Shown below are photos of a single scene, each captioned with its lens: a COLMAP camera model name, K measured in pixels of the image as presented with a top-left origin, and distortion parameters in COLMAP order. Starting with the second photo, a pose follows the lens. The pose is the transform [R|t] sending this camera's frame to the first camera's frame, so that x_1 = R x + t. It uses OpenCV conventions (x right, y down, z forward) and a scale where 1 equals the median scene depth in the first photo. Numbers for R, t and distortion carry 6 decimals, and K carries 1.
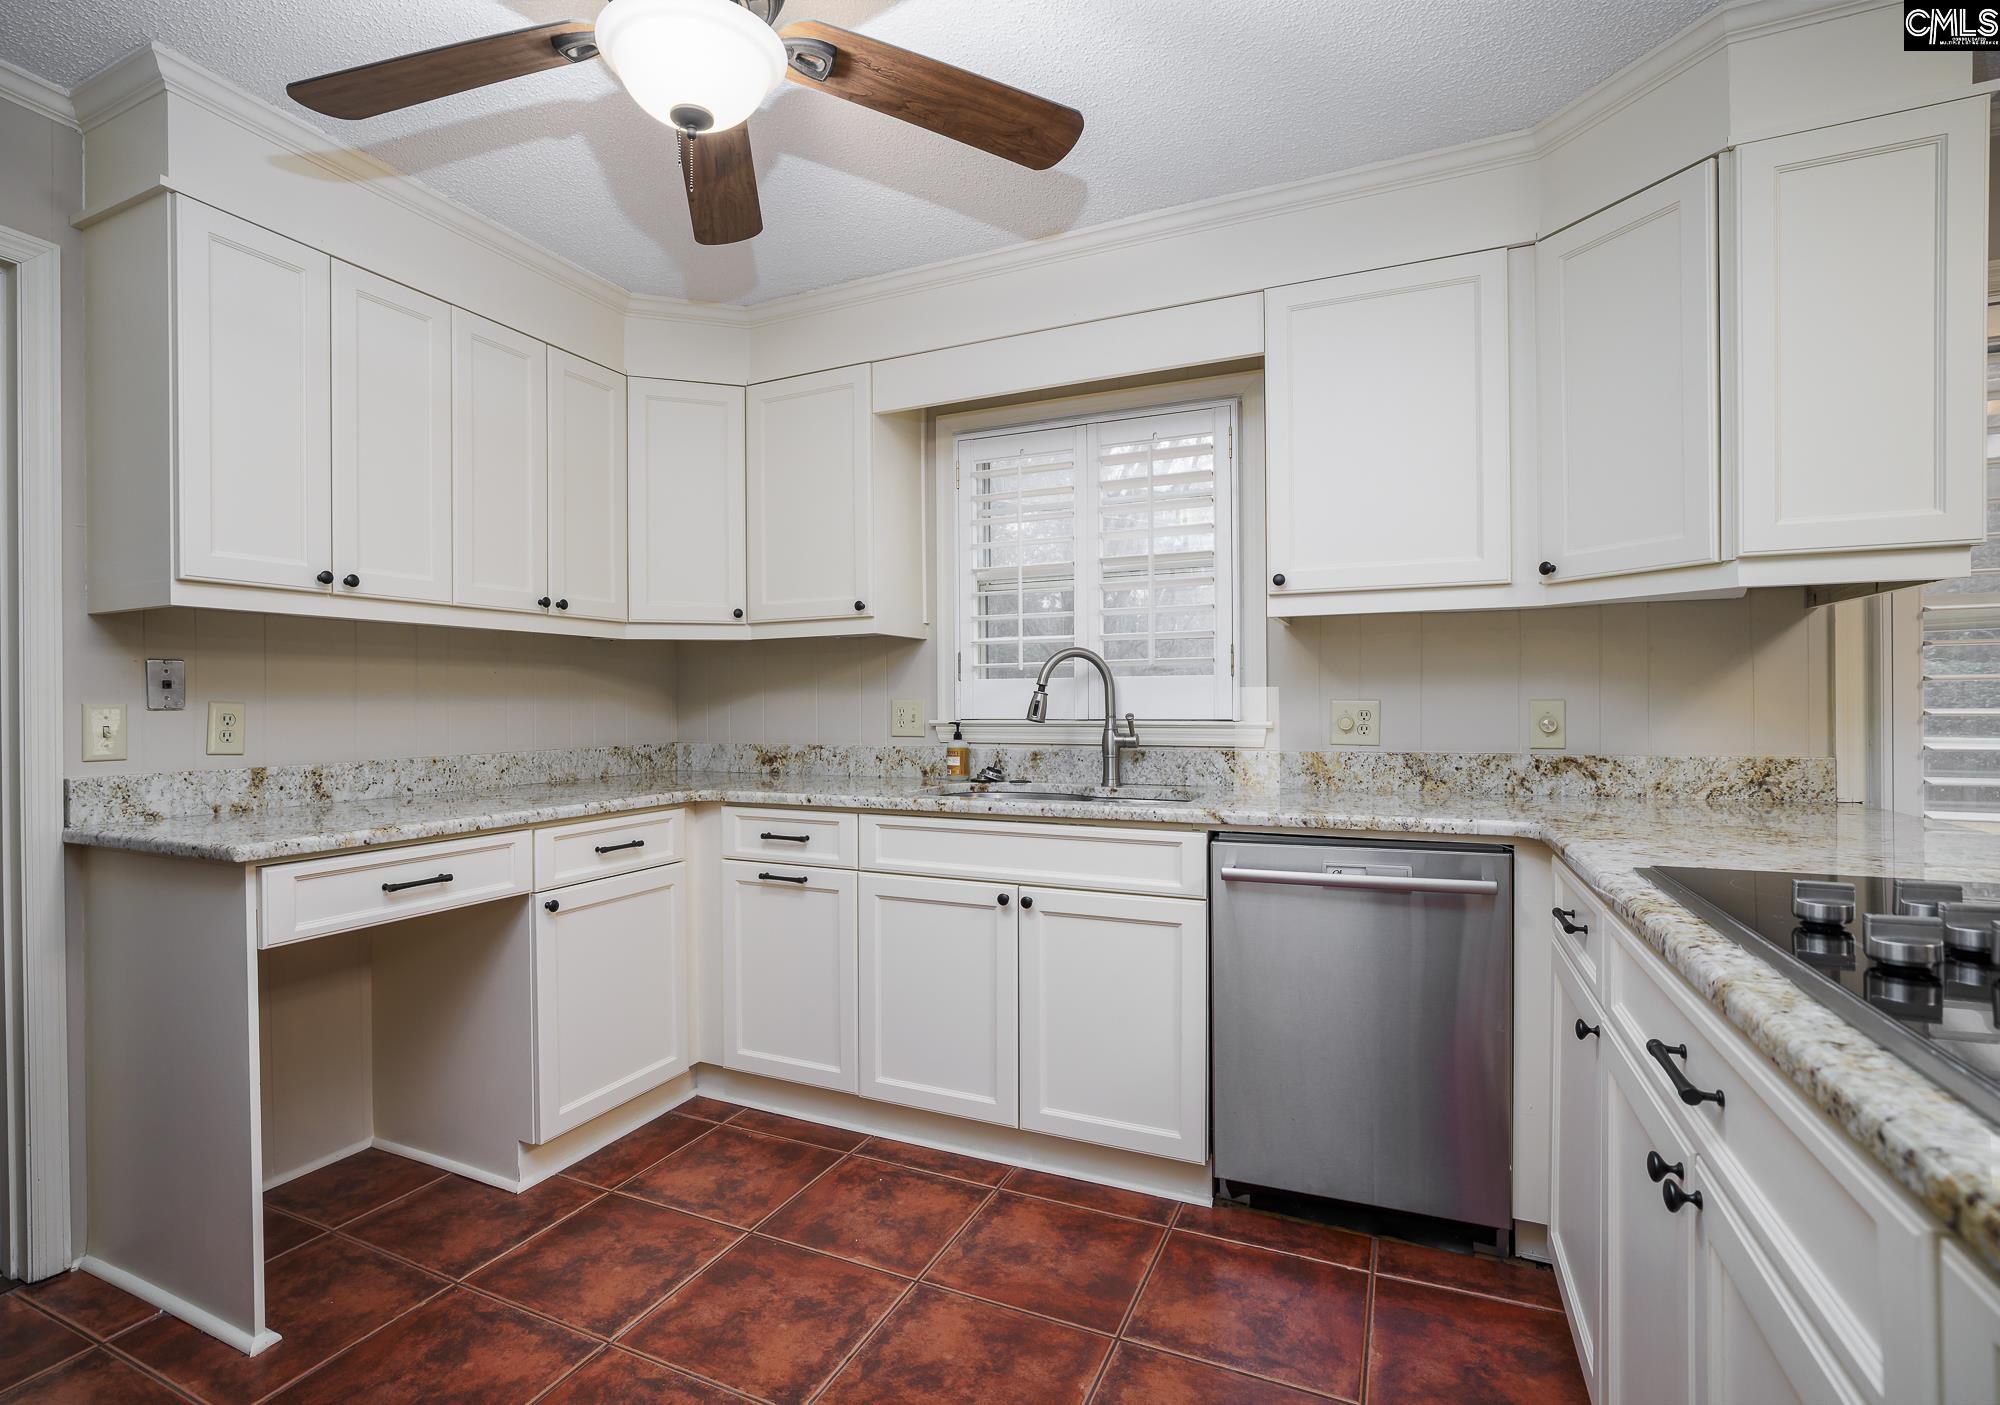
lens RADIAL K [[978.6, 0, 946.6], [0, 978.6, 707.5], [0, 0, 1]] dist [-0.015172, 0.003743]
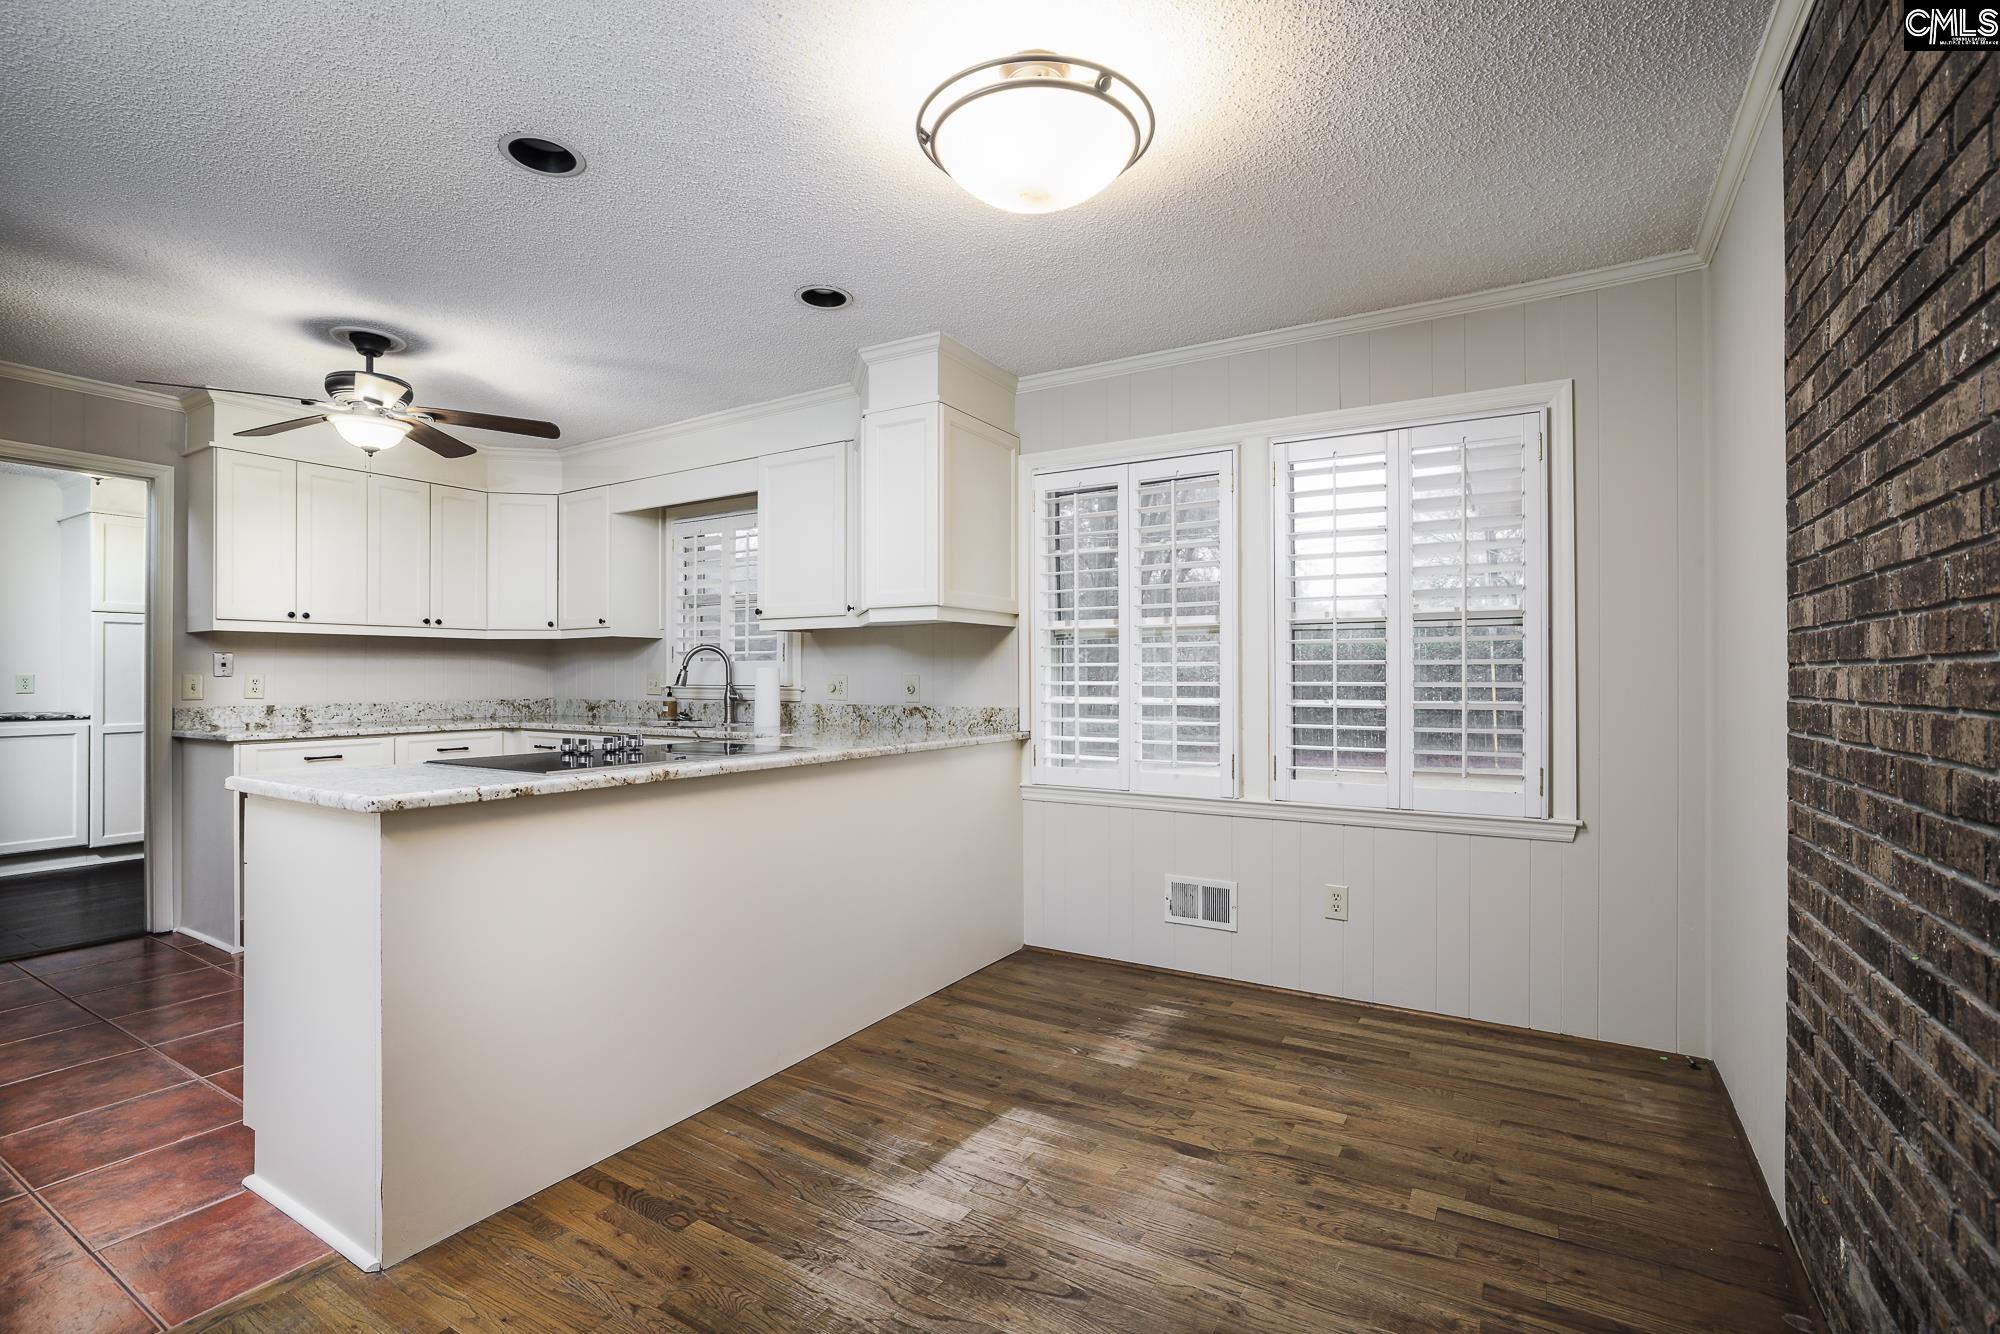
lens RADIAL K [[911.7, 0, 987.1], [0, 911.7, 669.0], [0, 0, 1]] dist [-0.022650, 0.006738]
pose [[0.994266, 0.004615, -0.106839, 0.934063], [-0.005684, 0.999937, -0.009701, -0.004516], [0.106787, 0.010252, 0.994229, -0.682117]]
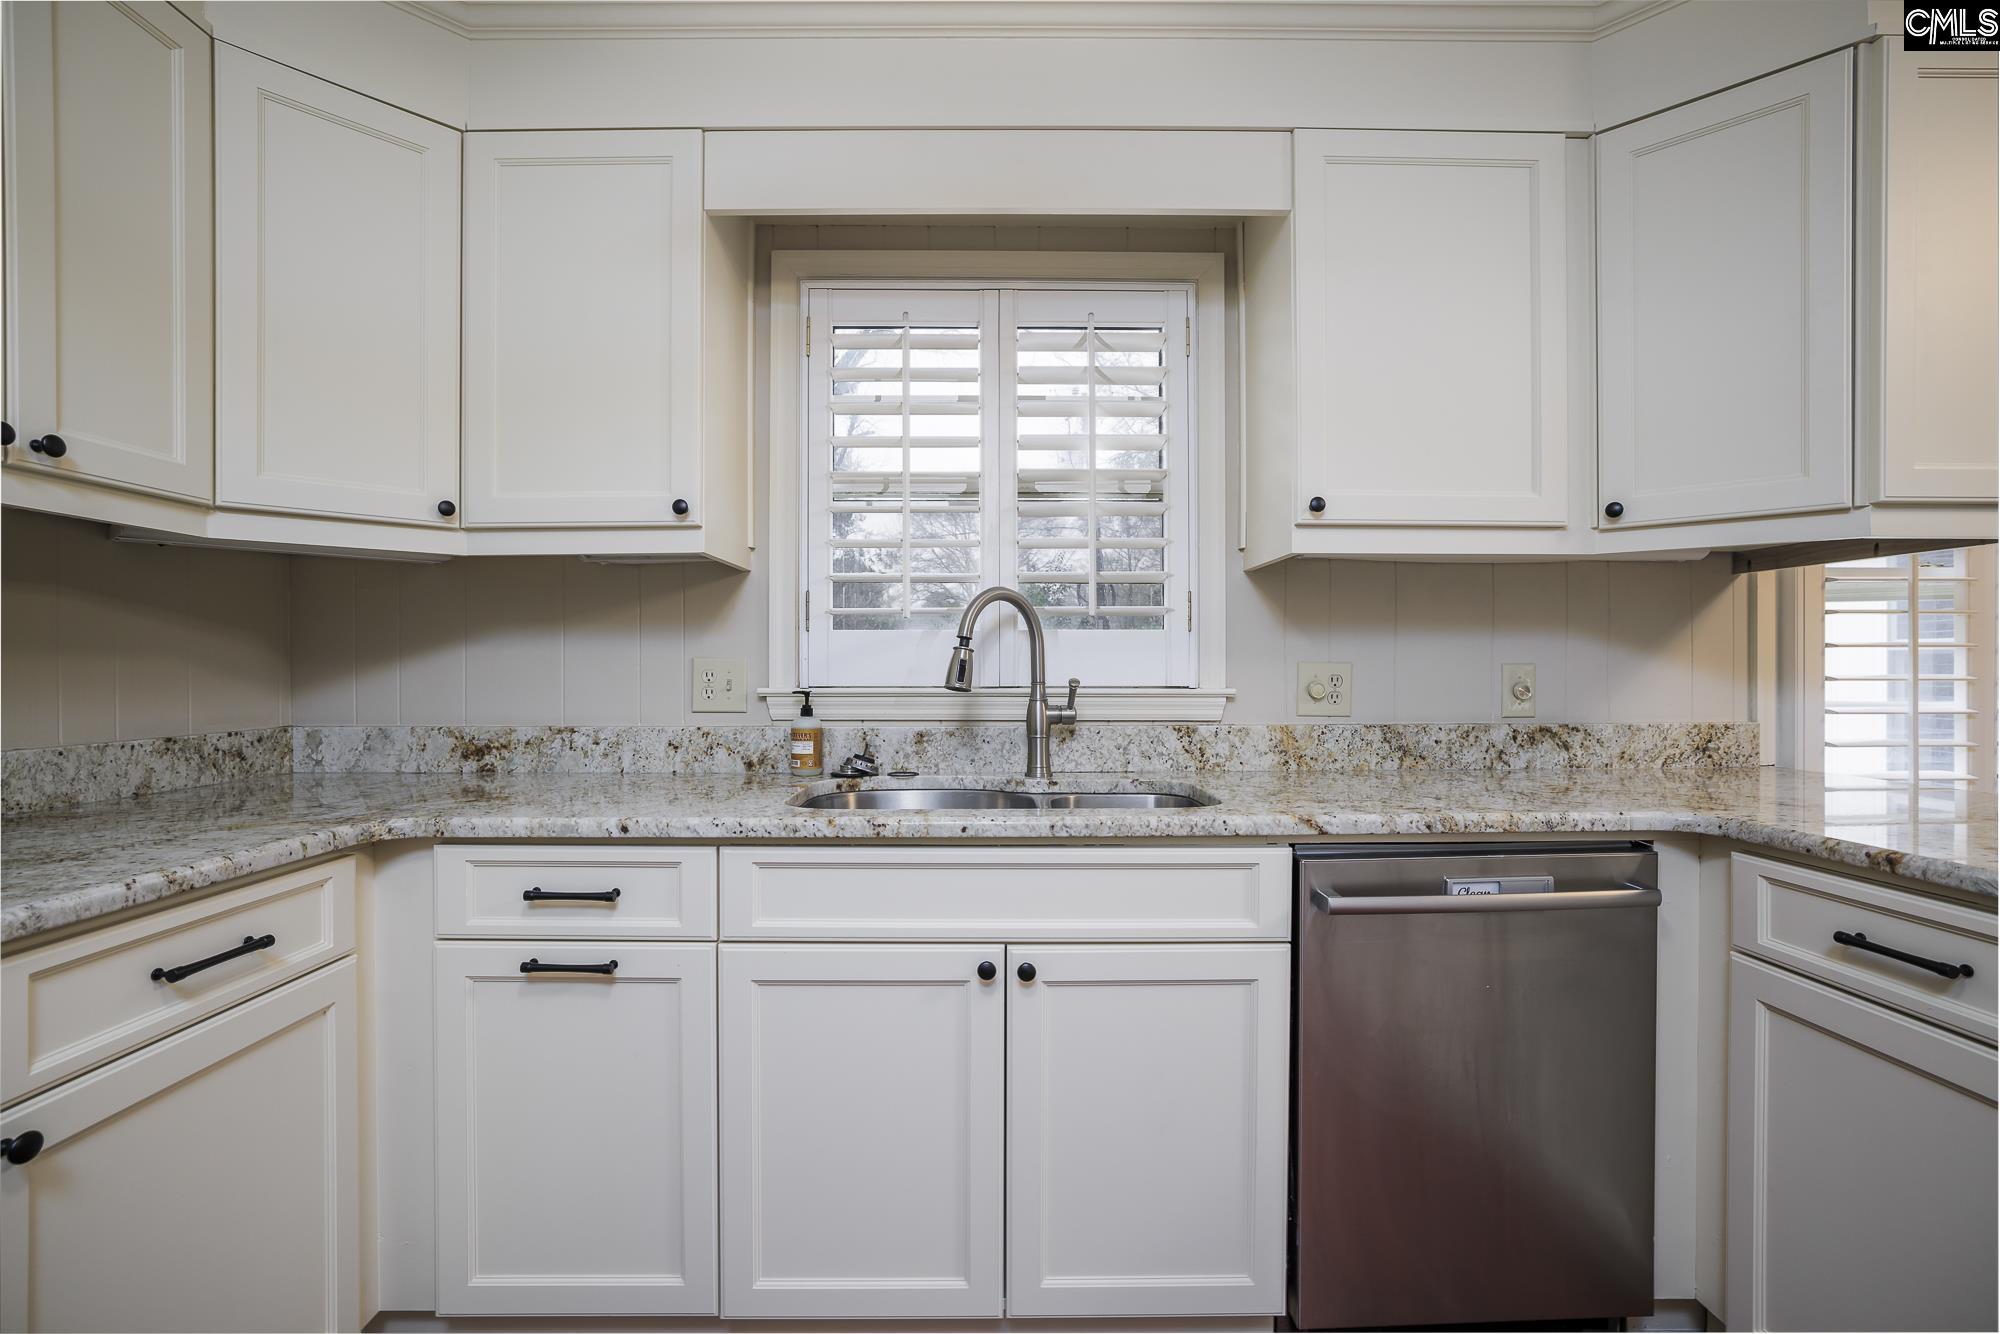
lens RADIAL K [[911.7, 0, 998.6], [0, 911.7, 672.0], [0, 0, 1]] dist [-0.022650, 0.006738]
pose [[0.896344, 0.003919, 0.443342, -0.193717], [-0.002964, 0.999992, -0.002847, 0.003595], [-0.443349, 0.001237, 0.896348, 0.453233]]
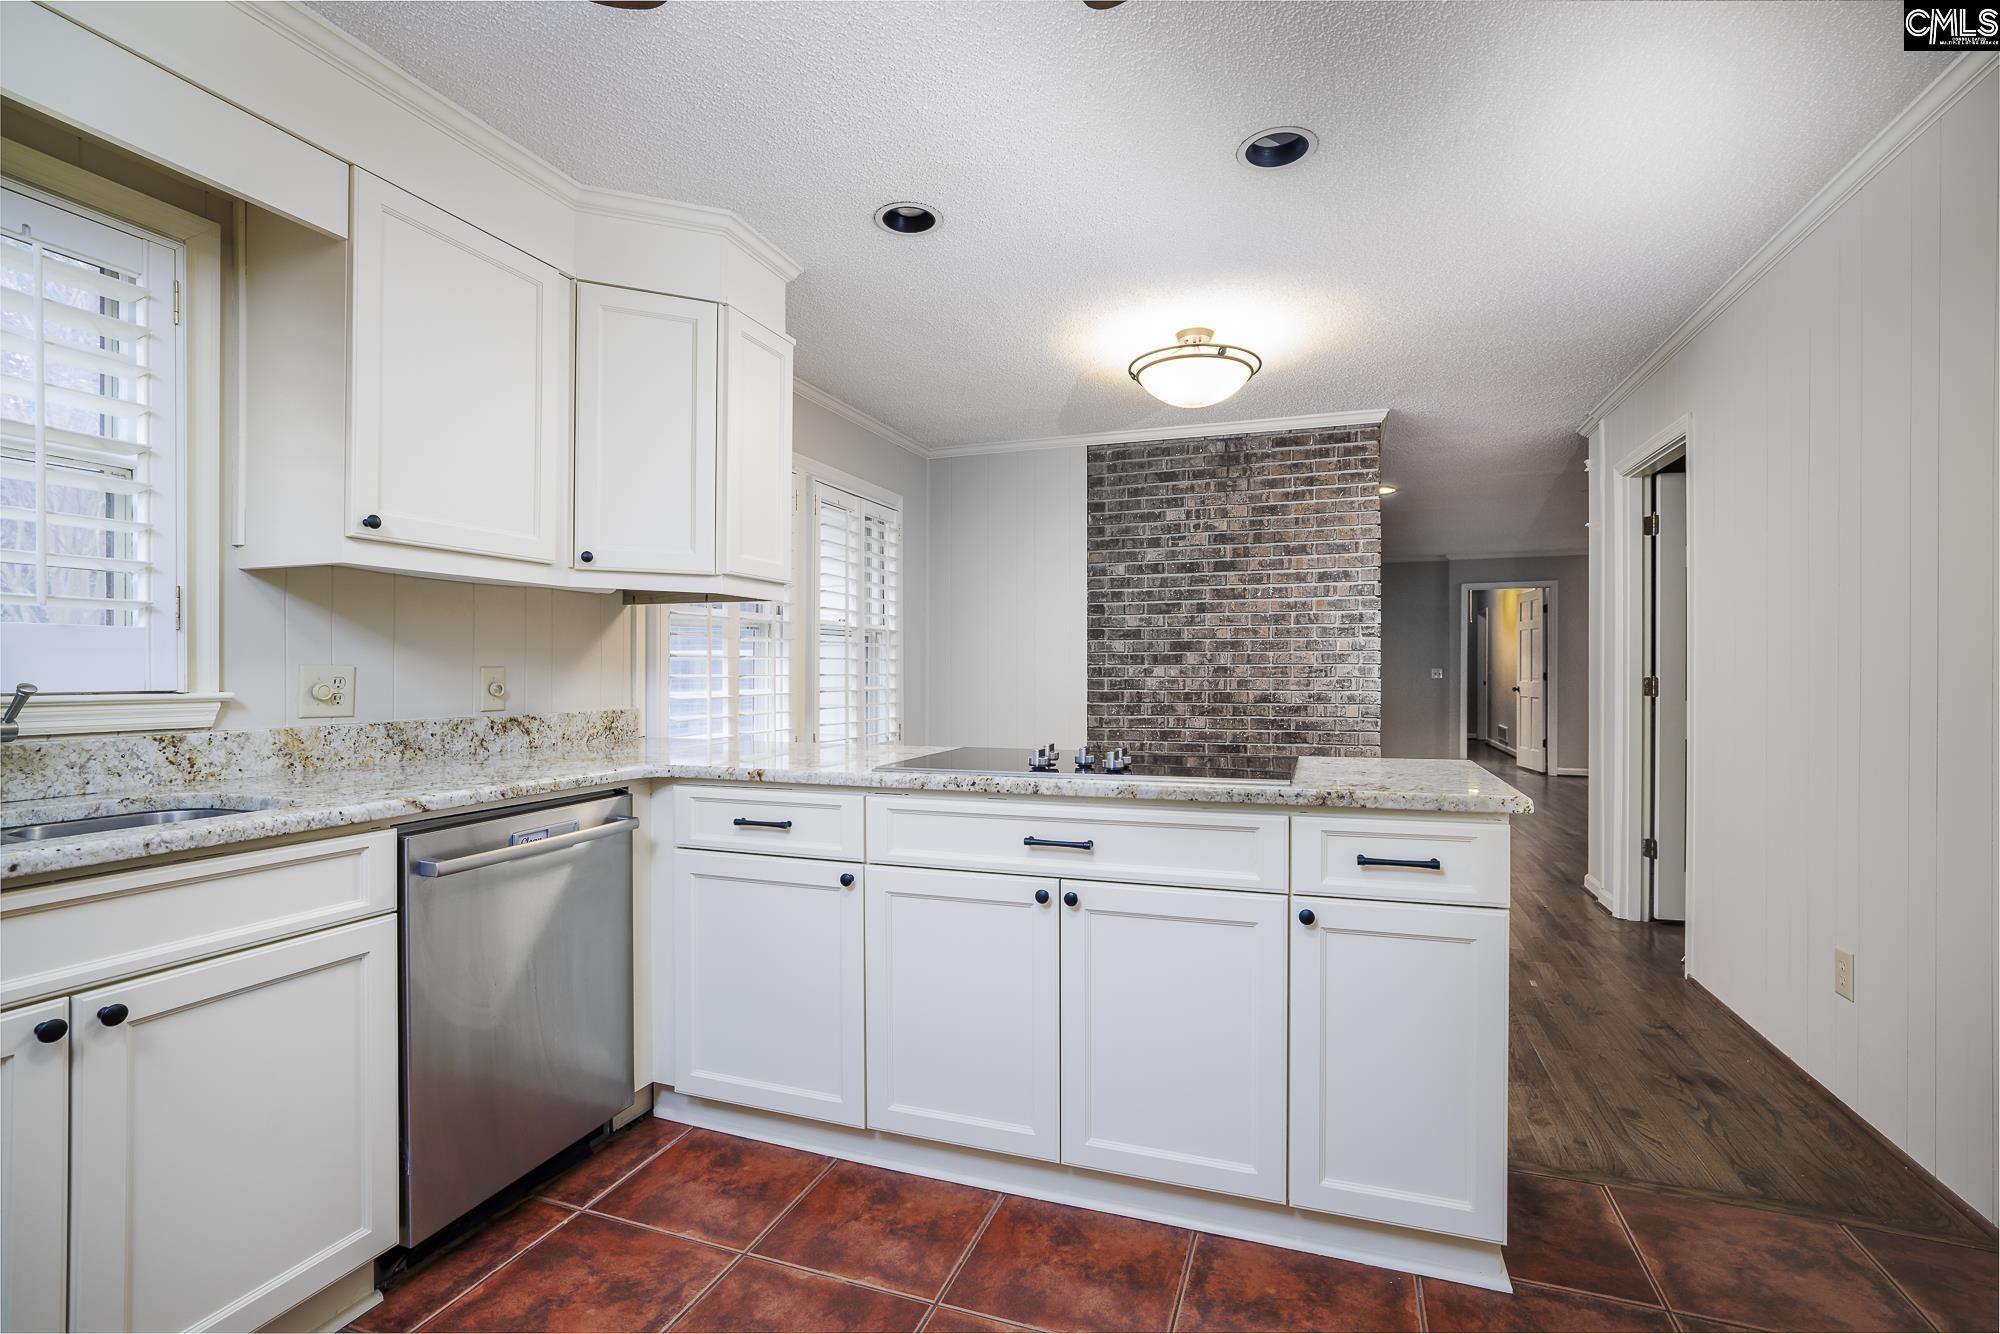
lens RADIAL K [[911.7, 0, 1006.2], [0, 911.7, 671.8], [0, 0, 1]] dist [-0.022650, 0.006738]
pose [[-0.100676, 0.005055, 0.994906, -0.470959], [0.005711, 0.999974, -0.004503, 0.005540], [-0.994903, 0.005228, -0.100702, 0.515979]]
